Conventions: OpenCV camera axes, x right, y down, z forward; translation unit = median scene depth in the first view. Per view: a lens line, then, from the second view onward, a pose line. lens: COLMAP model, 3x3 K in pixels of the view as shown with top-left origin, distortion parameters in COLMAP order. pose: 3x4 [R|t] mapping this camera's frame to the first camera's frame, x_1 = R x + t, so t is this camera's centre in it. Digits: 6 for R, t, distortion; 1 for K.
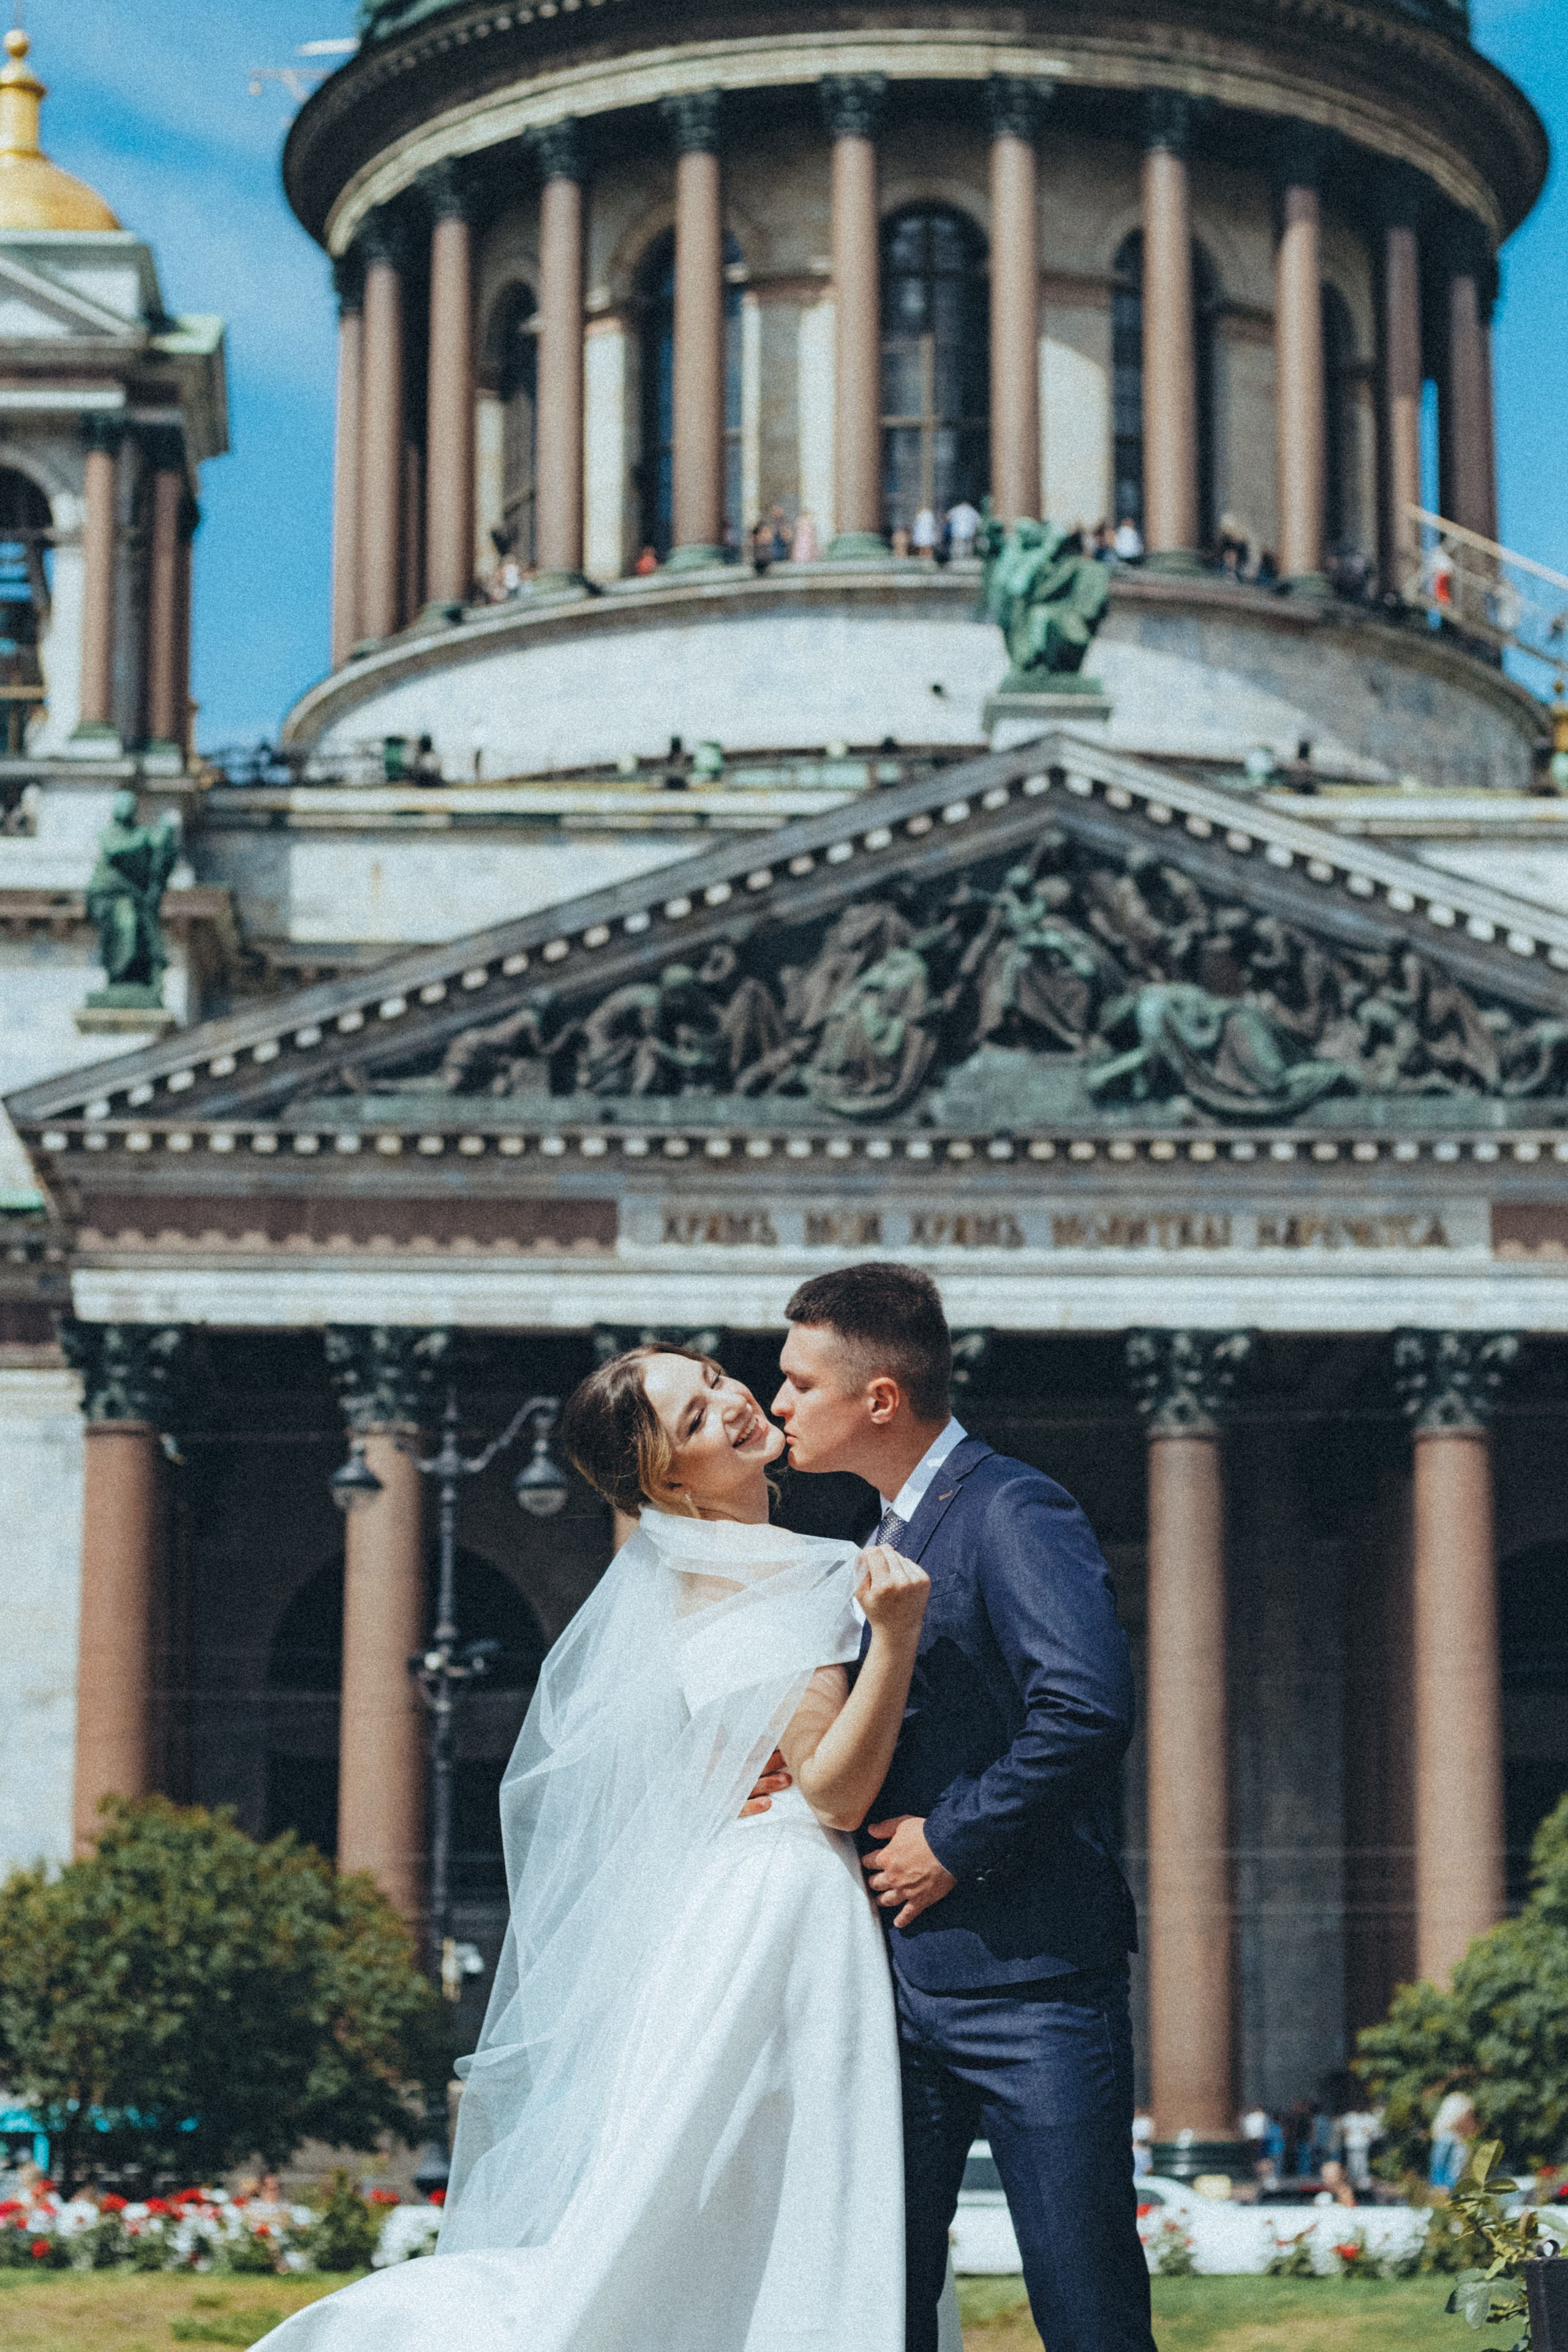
lens RADIAL K [[5164.0, 0, 784.0], [0, 5164.0, 1176.0], [0, 0, 1]] dist [-0.062508, -0.170376]
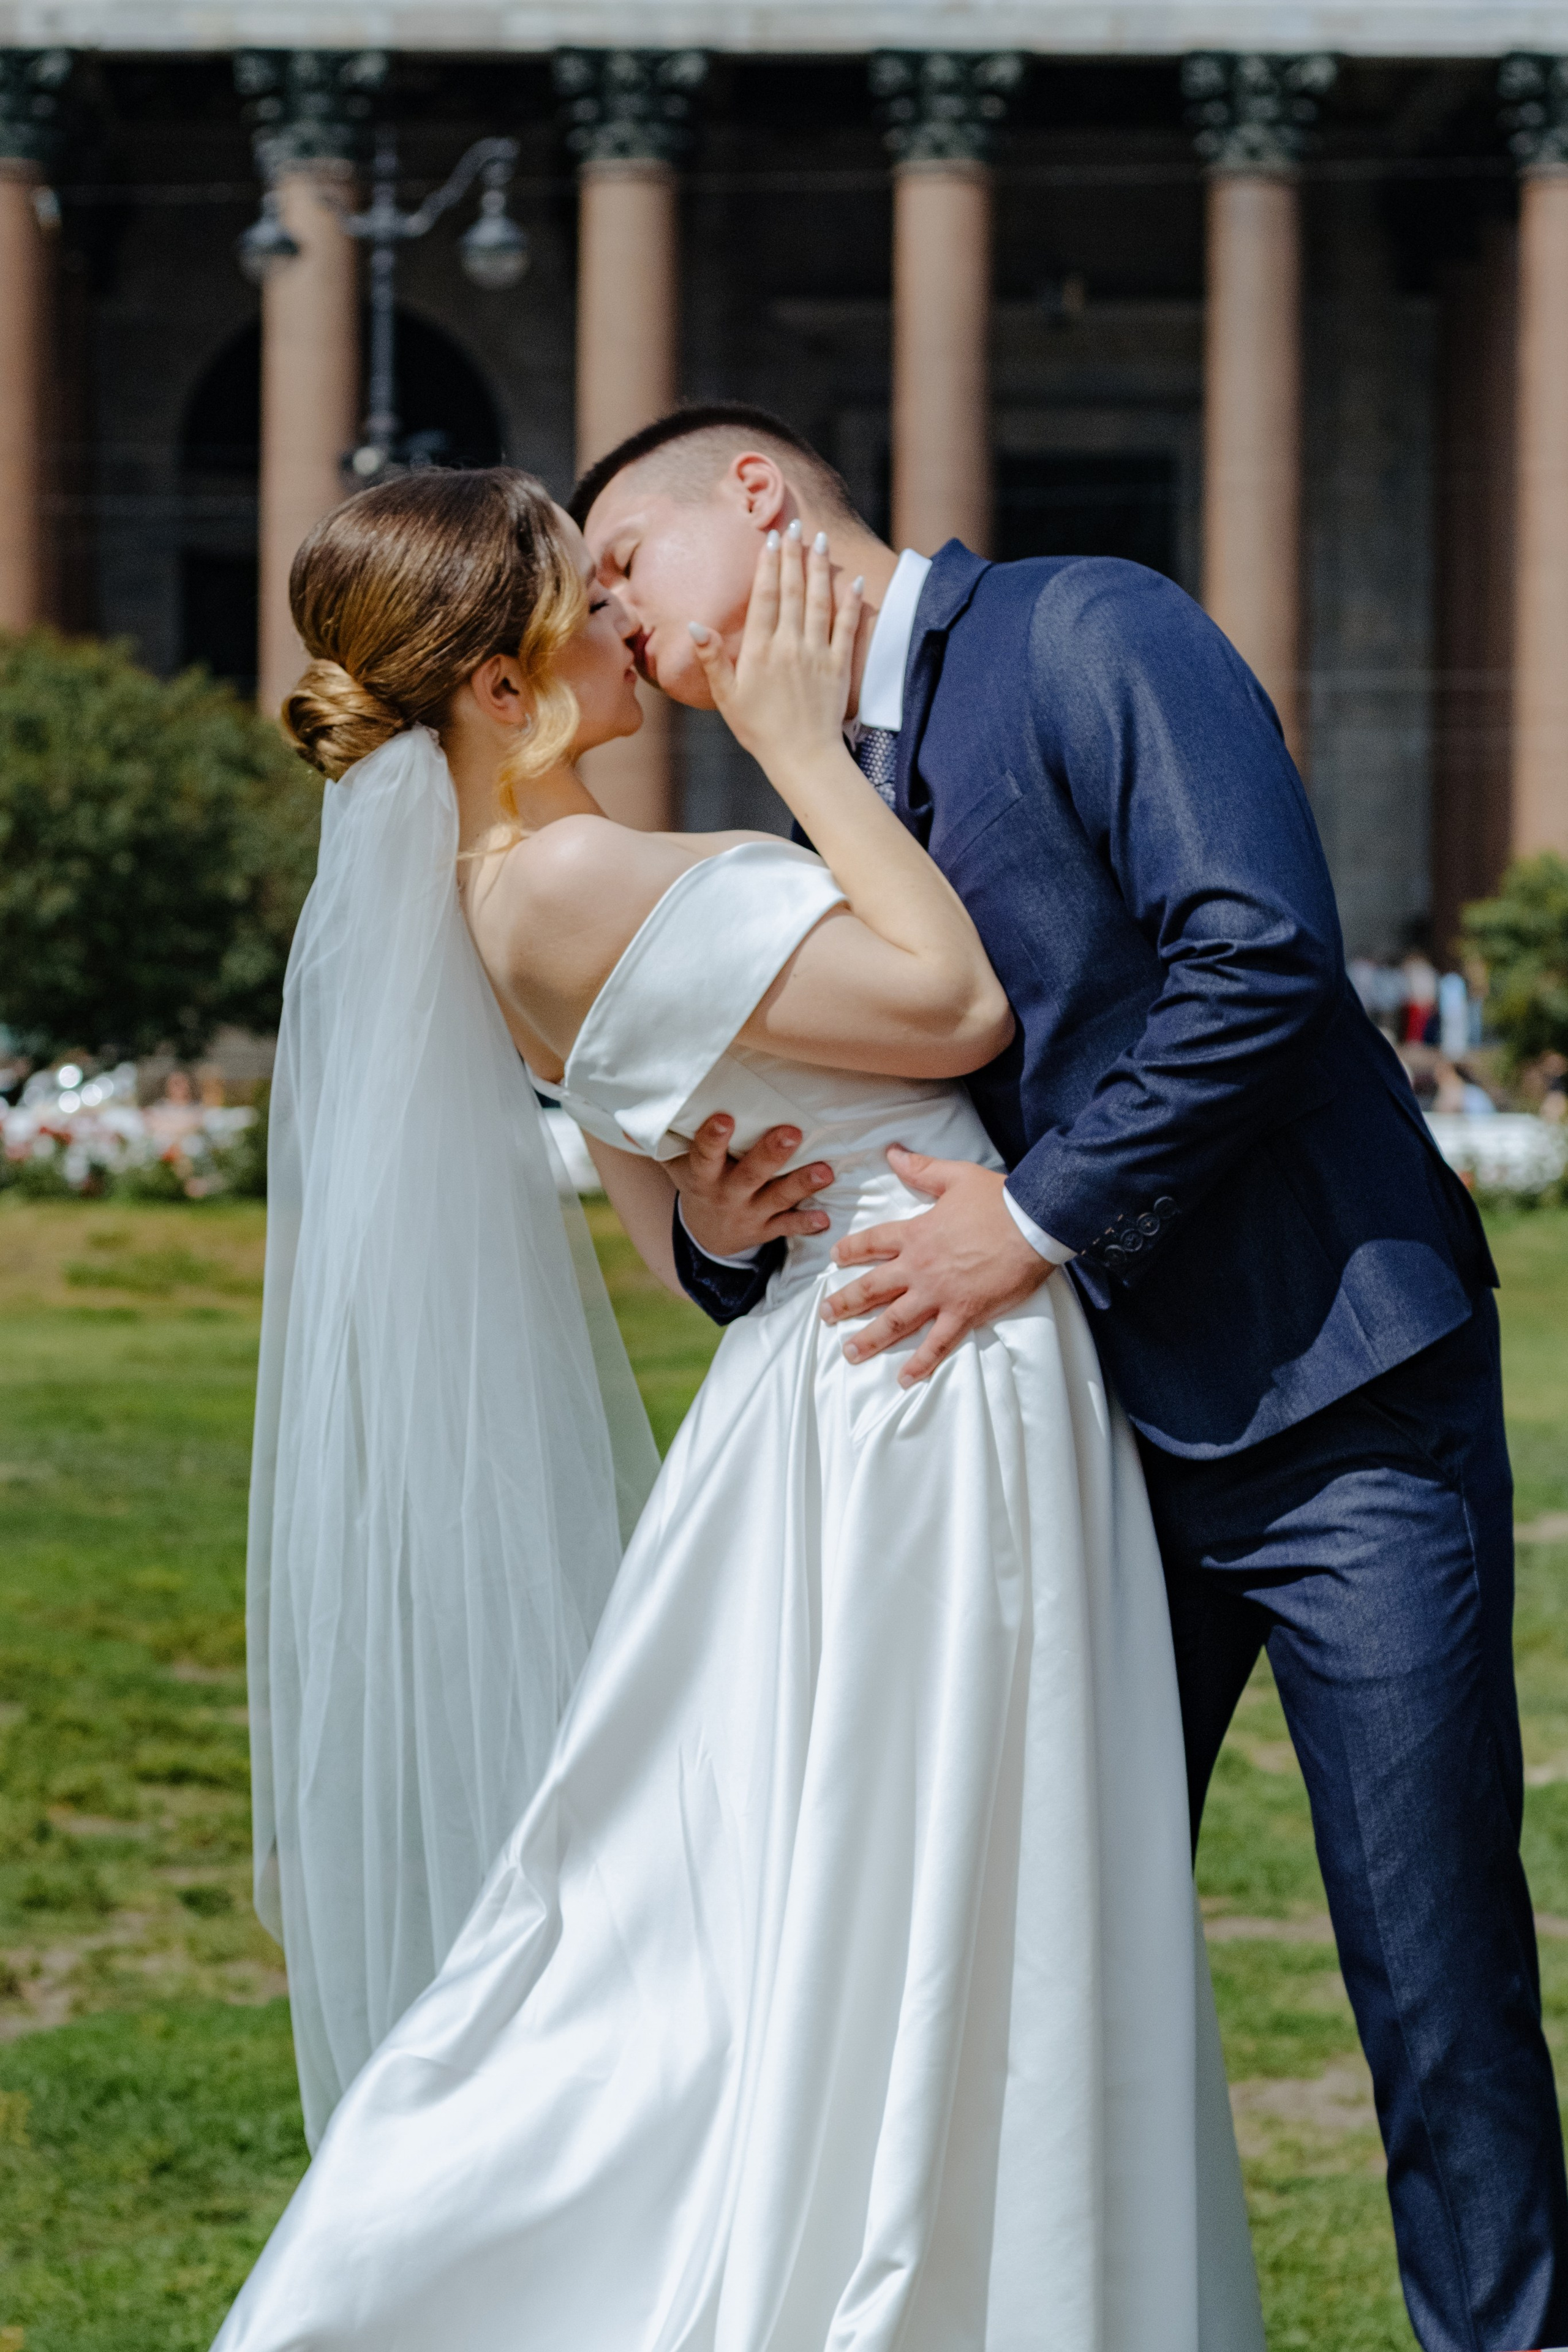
lens RADIAL K [[5735.3, 0, 786.2], [0, 5735.3, 1111.0], [0, 0, 1]] dist [-0.042915, -0.135155]
pose [[0.999994, 0.000431, 0.003501, -0.003161], [-0.001176, 0.976479, 0.215611, -0.003597], [-0.003326, -0.215614, 0.976473, 0.068278]]
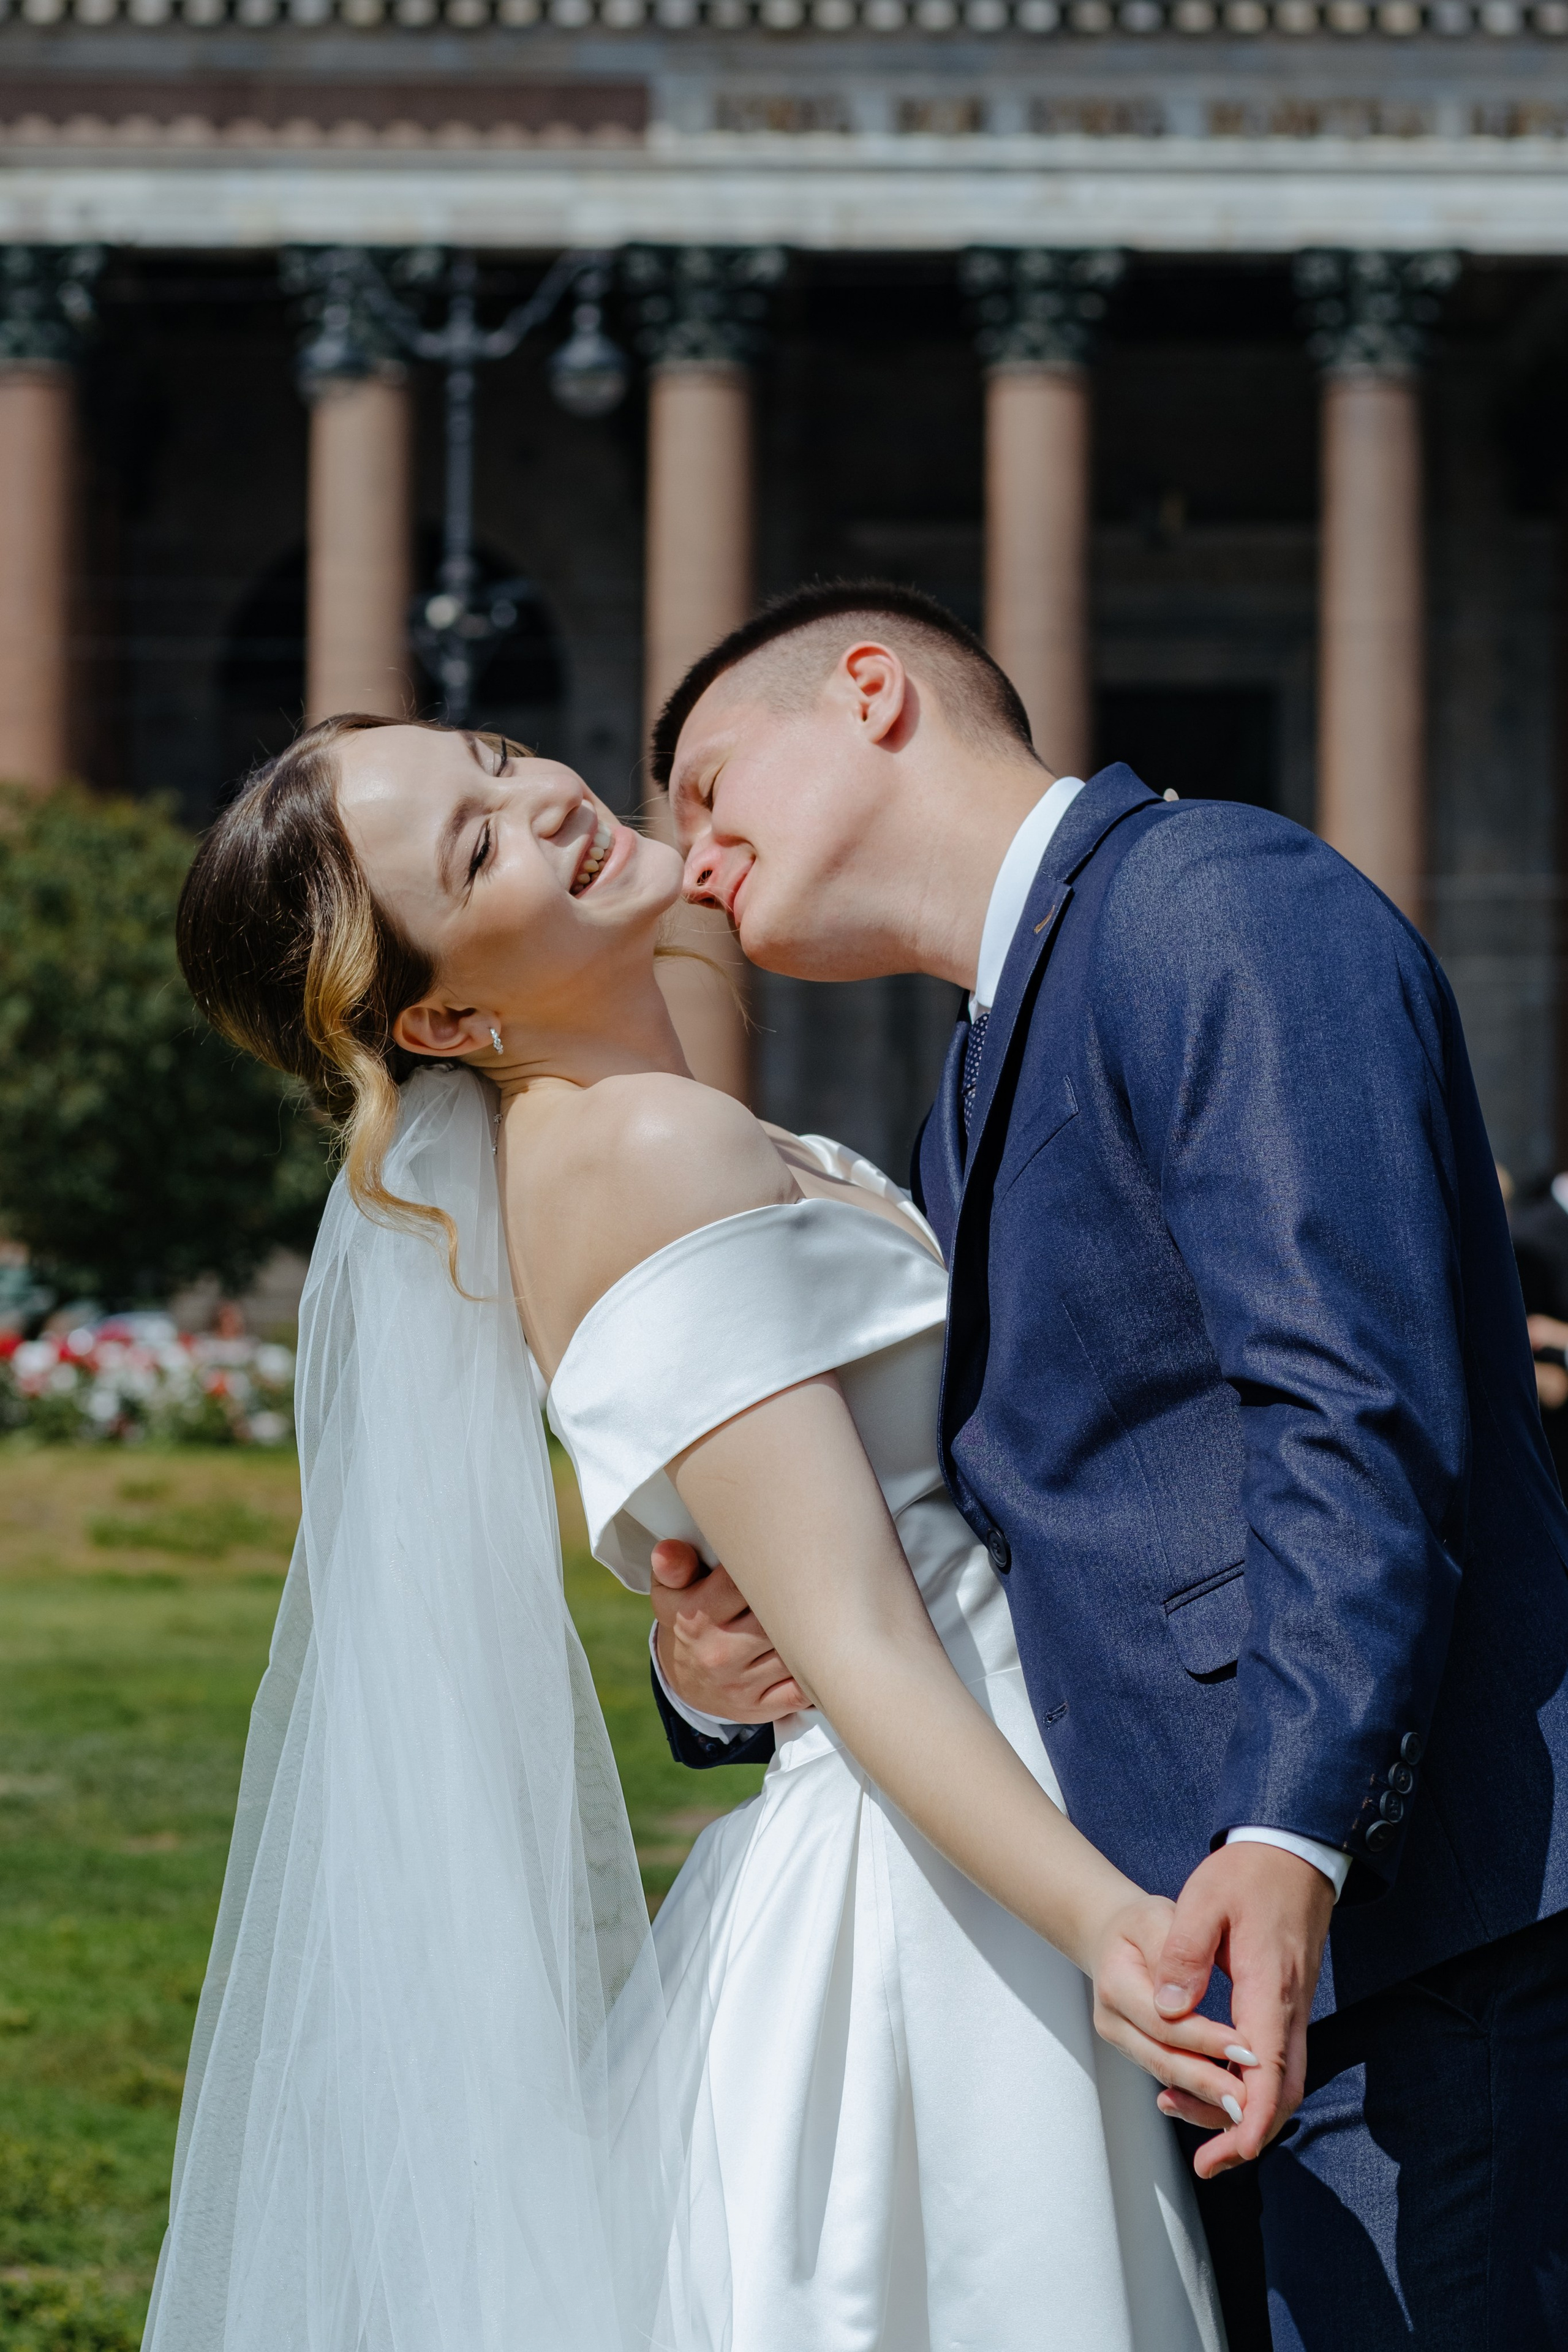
lens RADIAL K [[5286.3, 0, 784.0], [0, 5286.3, 1176.0], [0, 0, 1]] dist [-0.073088, -0.179142]
pose [[0.999965, 0.000924, 0.008273, -0.025970], [-0.002300, 0.985802, 0.167899, 0.047736], [-0.008001, -0.167912, 0.985769, 0.251205]]
